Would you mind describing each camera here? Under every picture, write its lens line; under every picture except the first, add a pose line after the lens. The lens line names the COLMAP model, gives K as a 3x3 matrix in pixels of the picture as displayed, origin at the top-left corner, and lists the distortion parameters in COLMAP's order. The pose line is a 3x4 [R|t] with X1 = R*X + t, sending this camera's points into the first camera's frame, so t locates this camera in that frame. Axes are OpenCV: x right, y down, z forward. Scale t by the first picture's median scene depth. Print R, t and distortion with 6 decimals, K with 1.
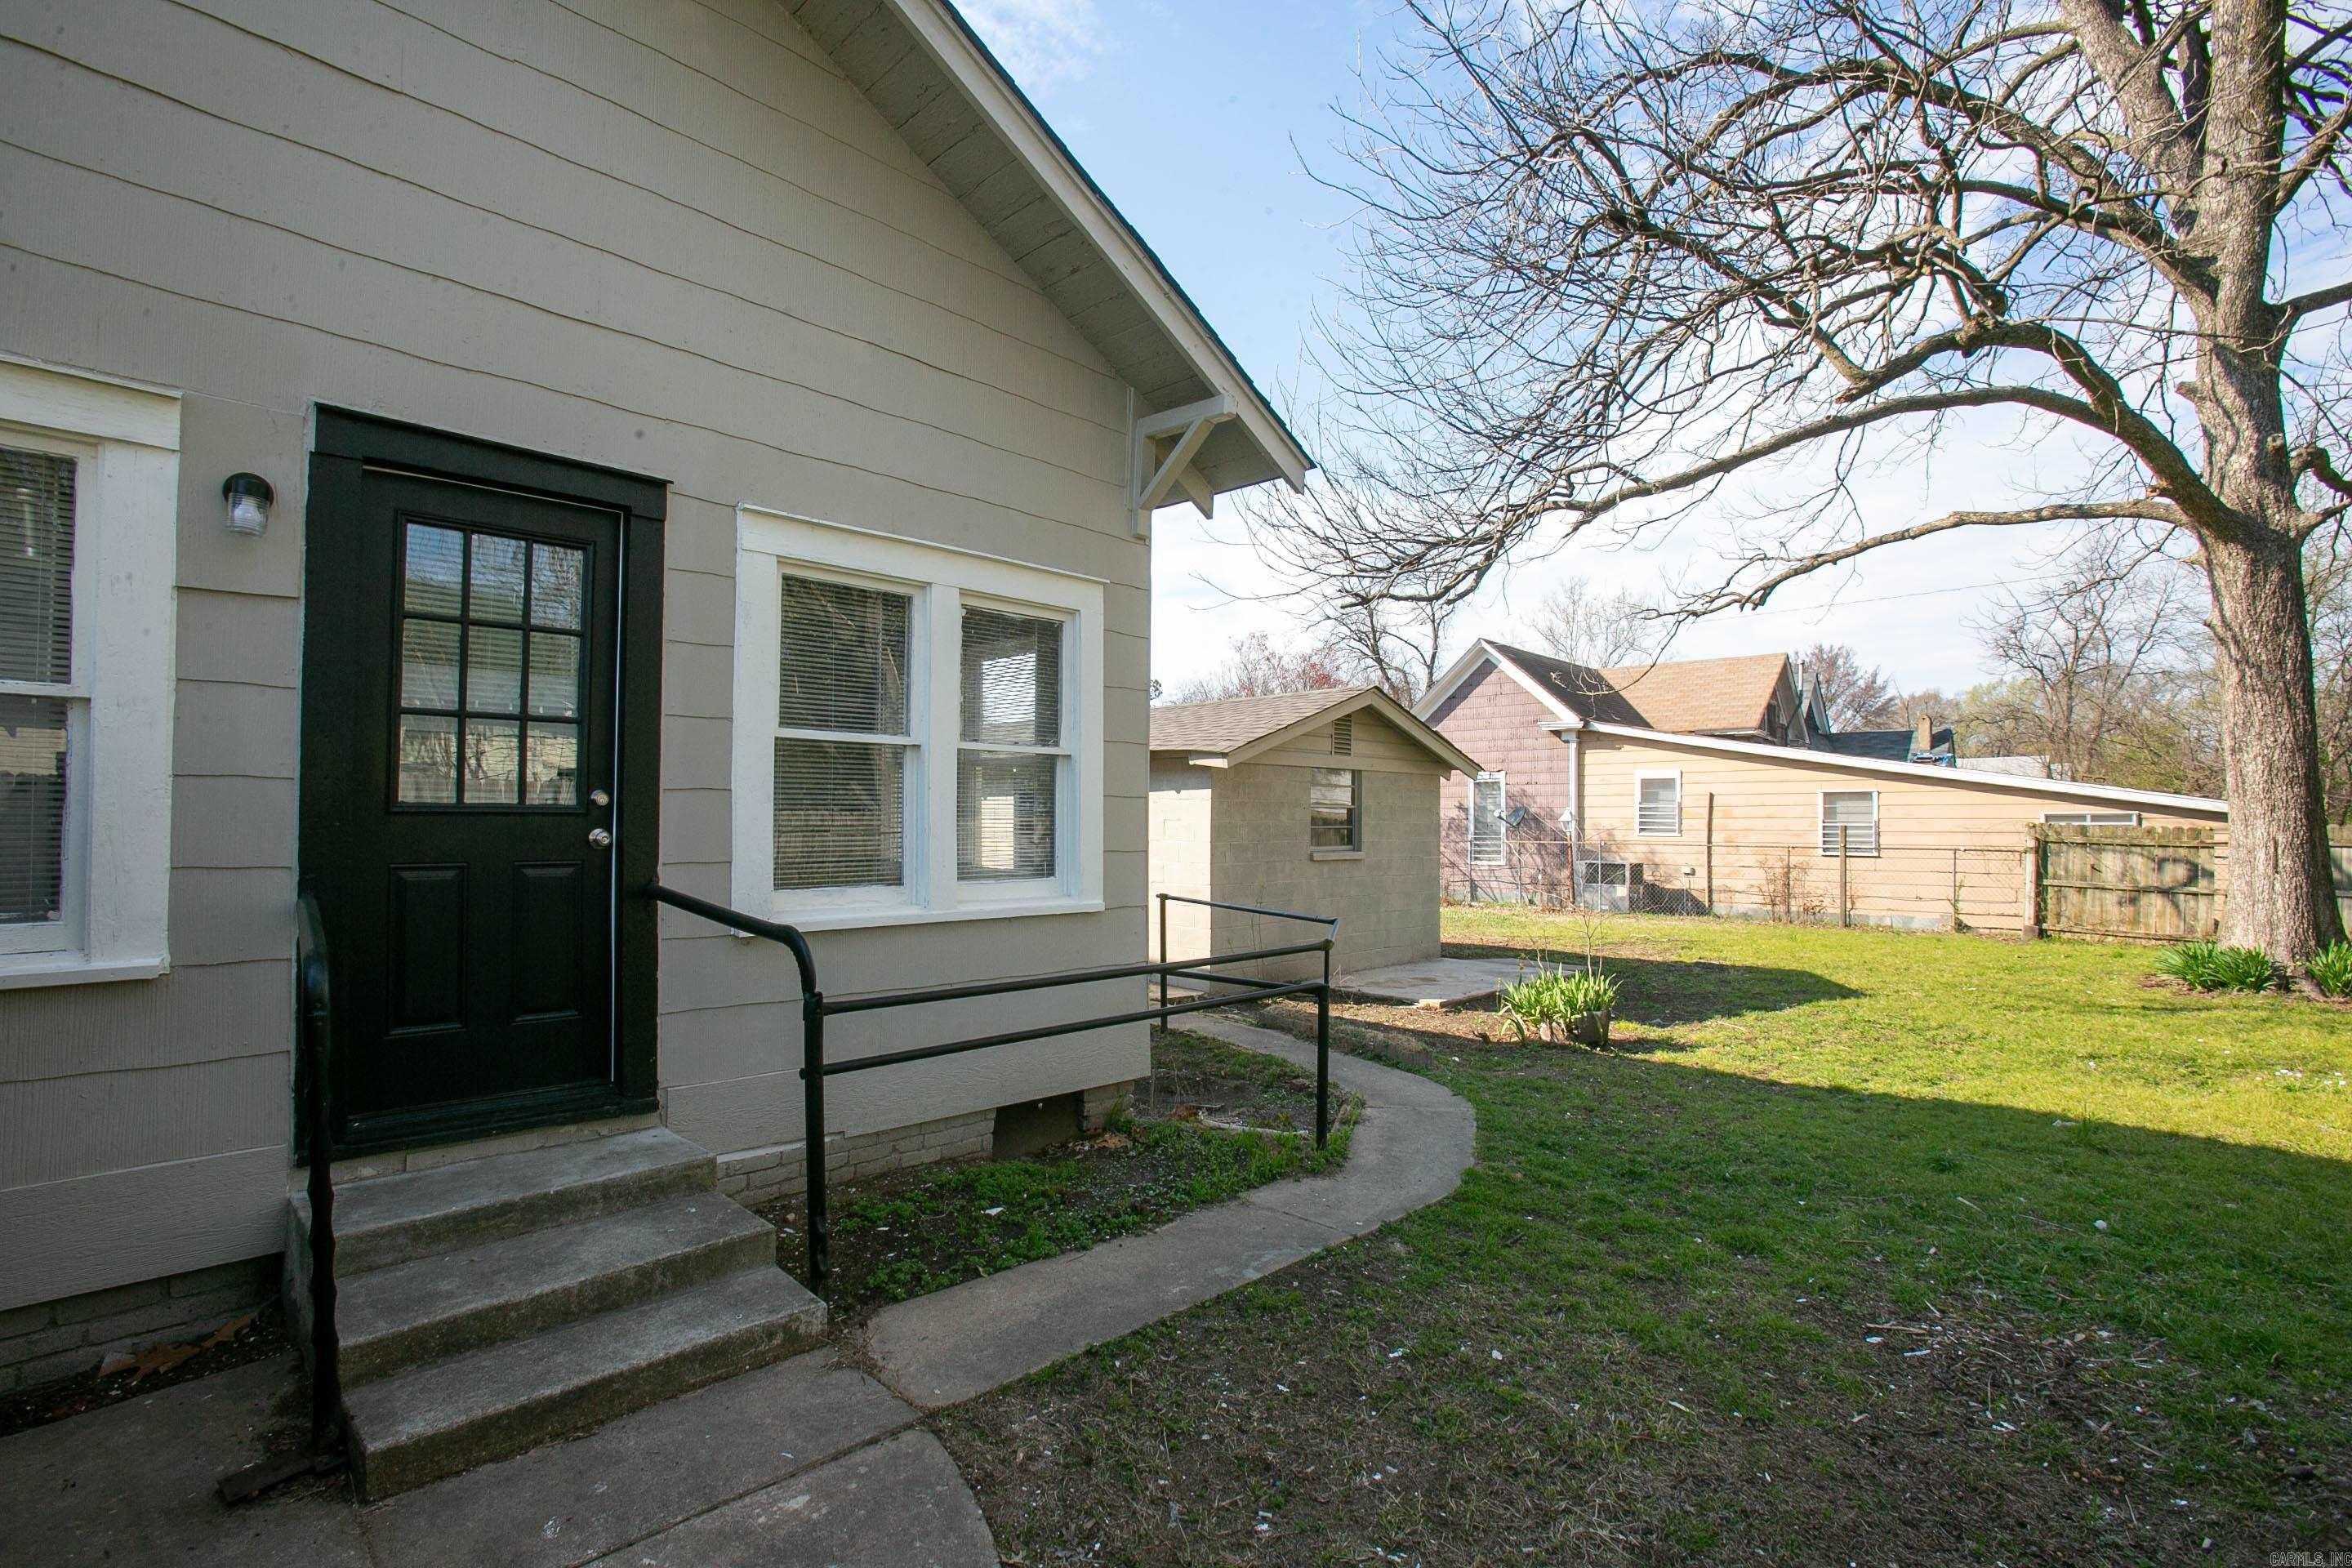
lens RADIAL K [[1087.1, 0, 1154.6], [0, 1087.1, 796.4], [0, 0, 1]] dist [-0.084665, 0.037406]
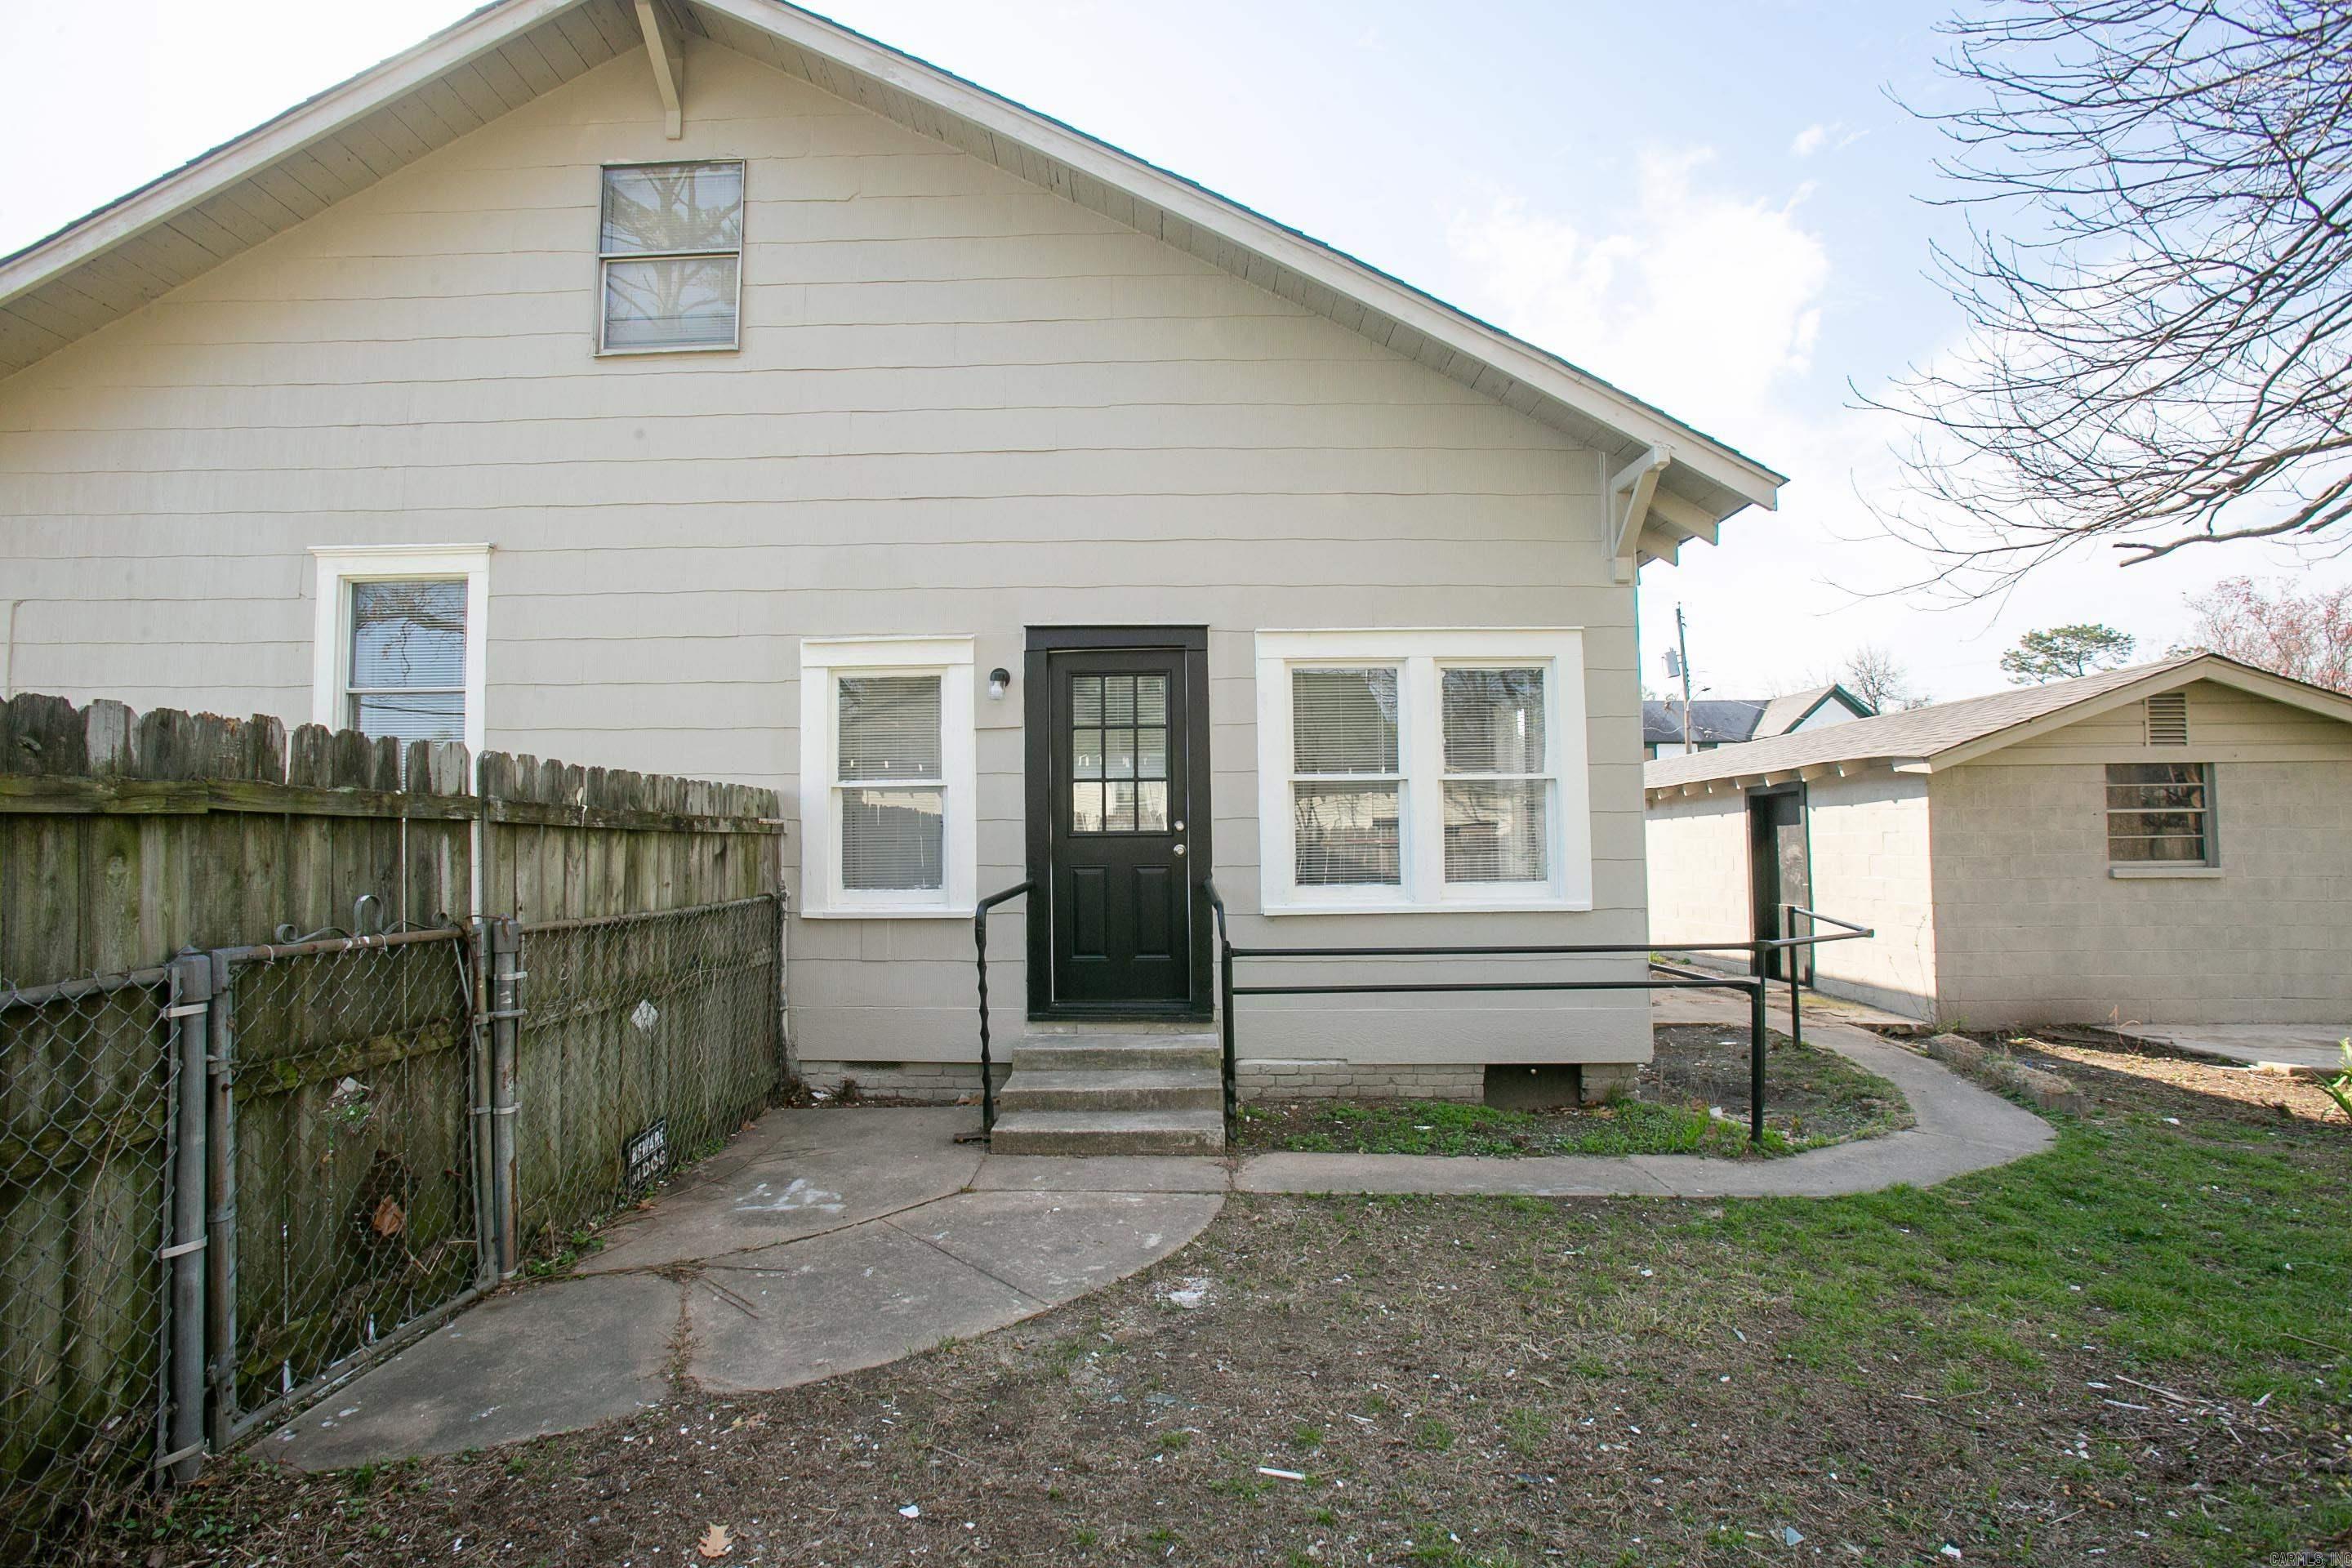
lens RADIAL K [[1087.1, 0, 1154.6], [0, 1087.1, 796.4], [0, 0, 1]] dist [-0.084665, 0.037406]
pose [[0.689137, -0.045365, -0.723210, 0.586548], [0.028620, 0.998964, -0.035390, 0.013121], [0.724066, 0.003691, 0.689721, -0.158165]]
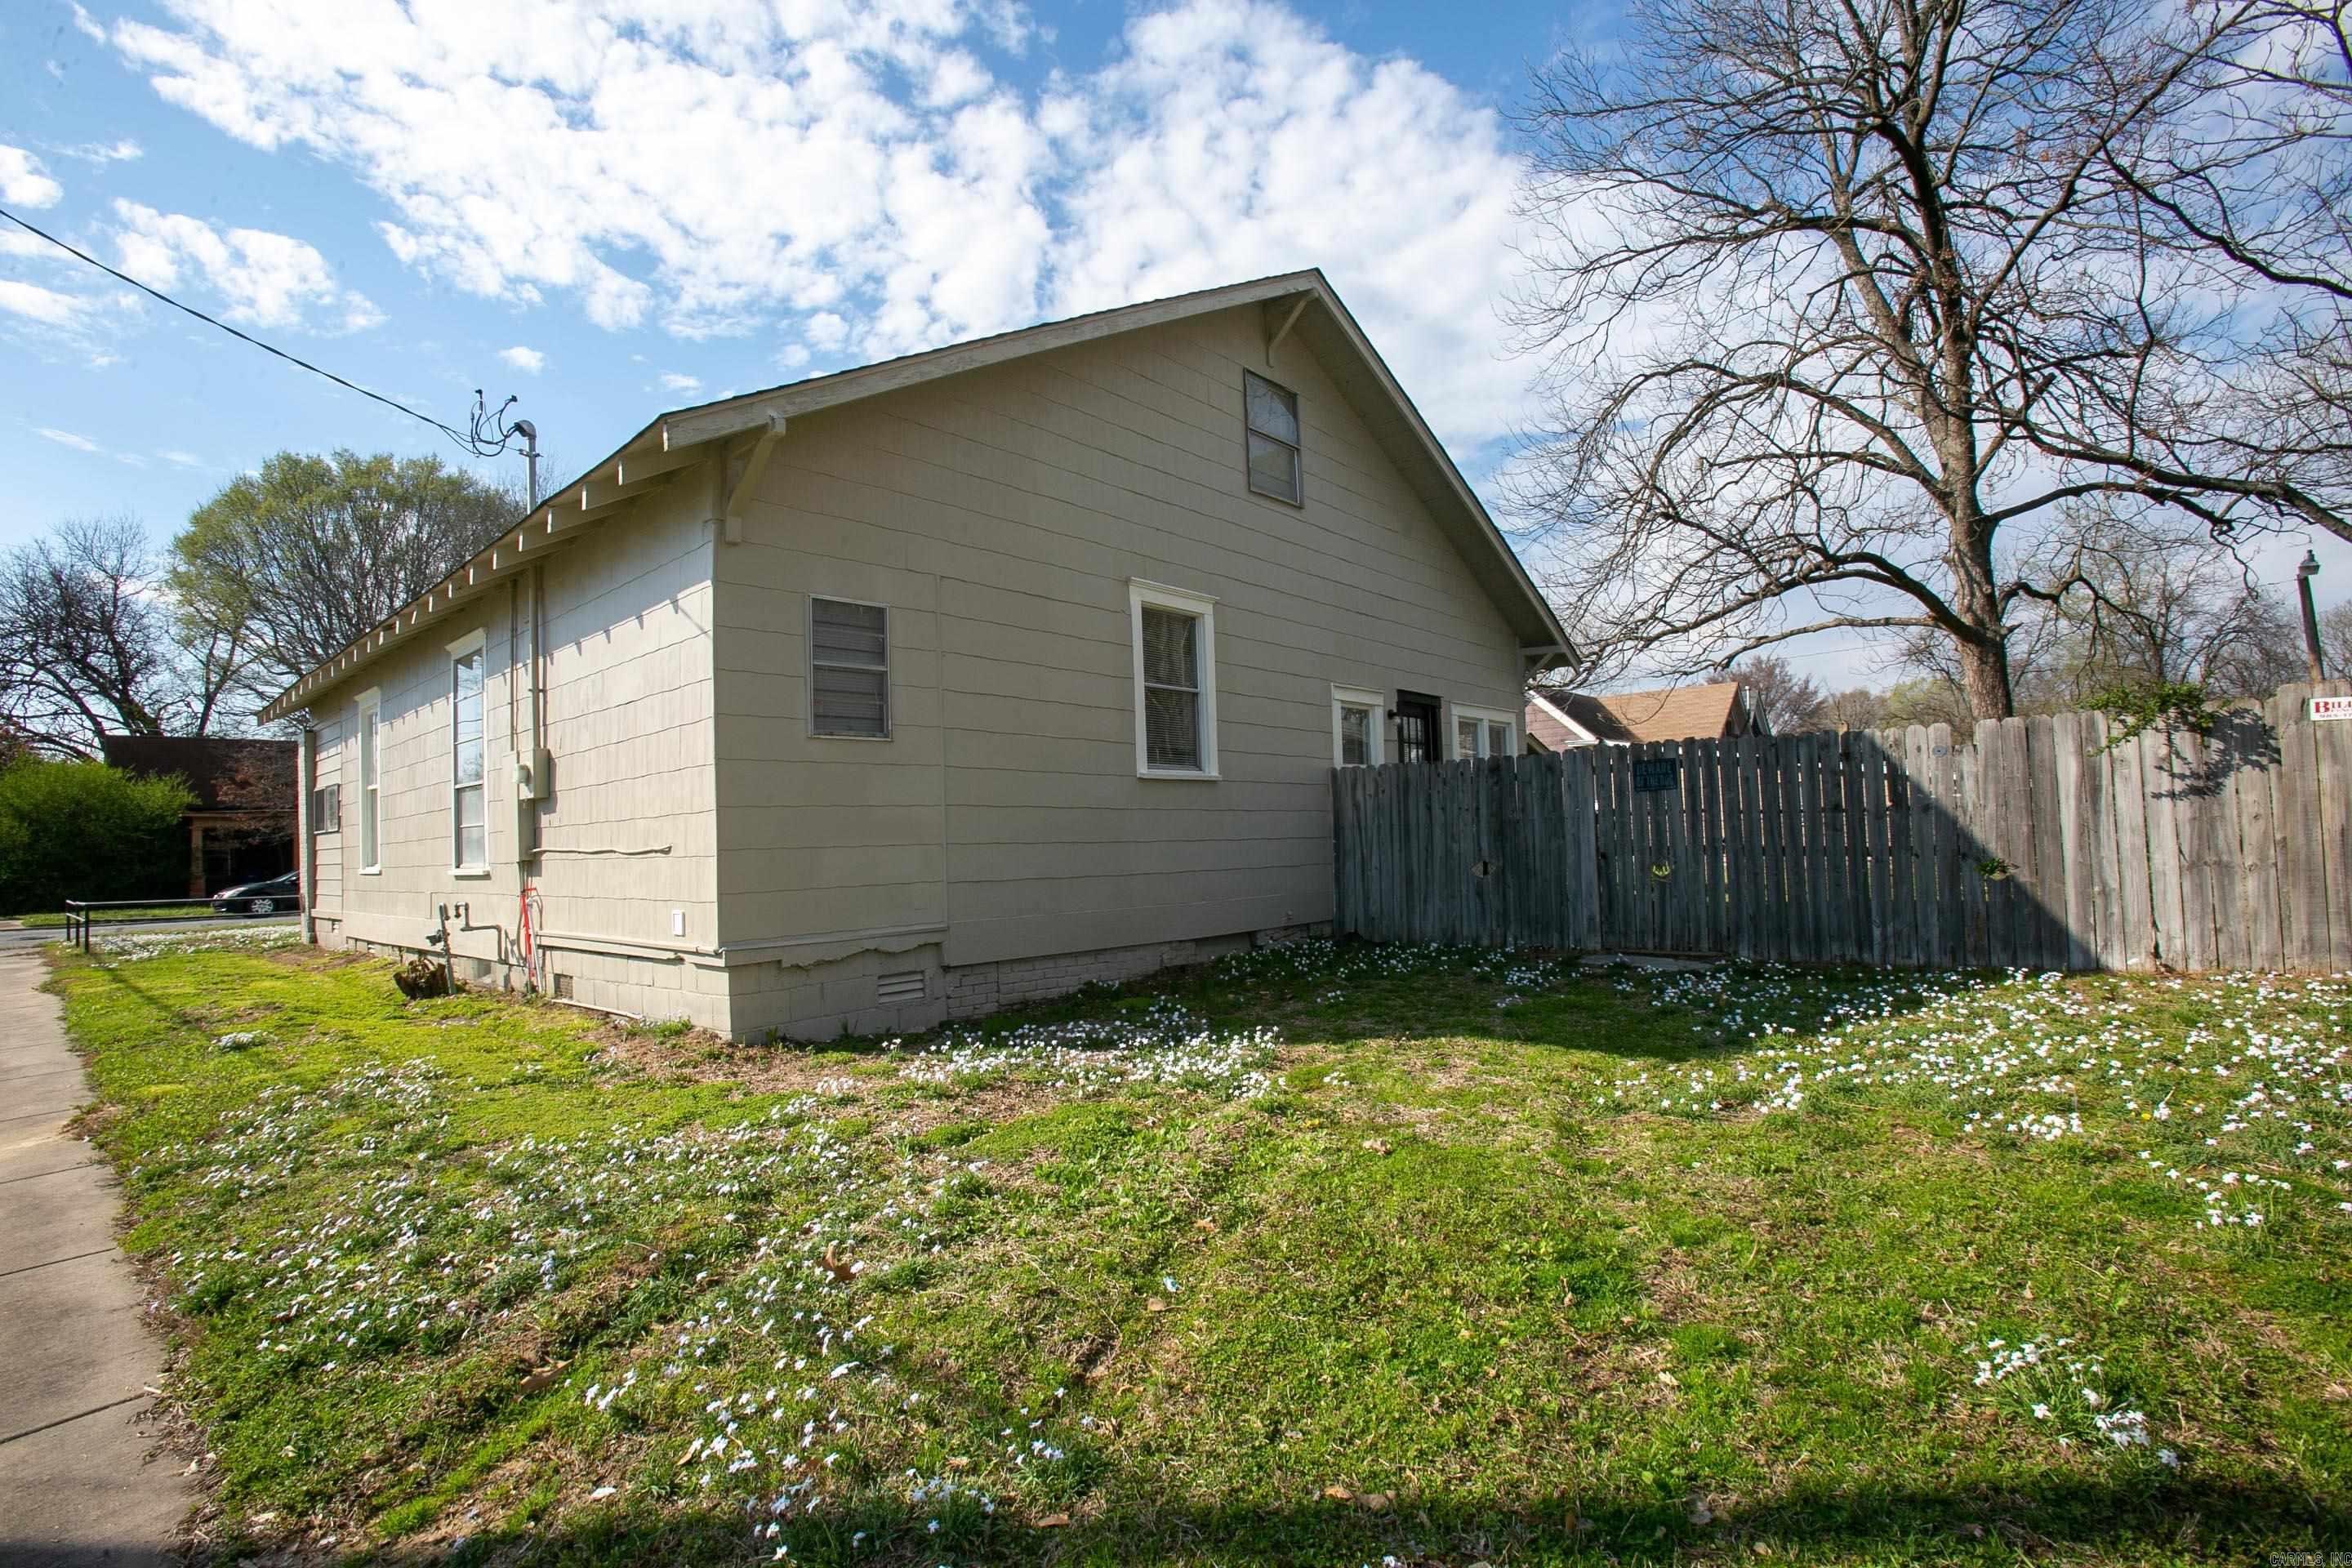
lens RADIAL K [[1087.1, 0, 1154.6], [0, 1087.1, 796.4], [0, 0, 1]] dist [-0.084665, 0.037406]
pose [[0.998450, -0.037576, 0.041060, -1.349487], [0.038322, 0.999111, -0.017543, 0.035644], [-0.040364, 0.019090, 0.999003, -2.100740]]
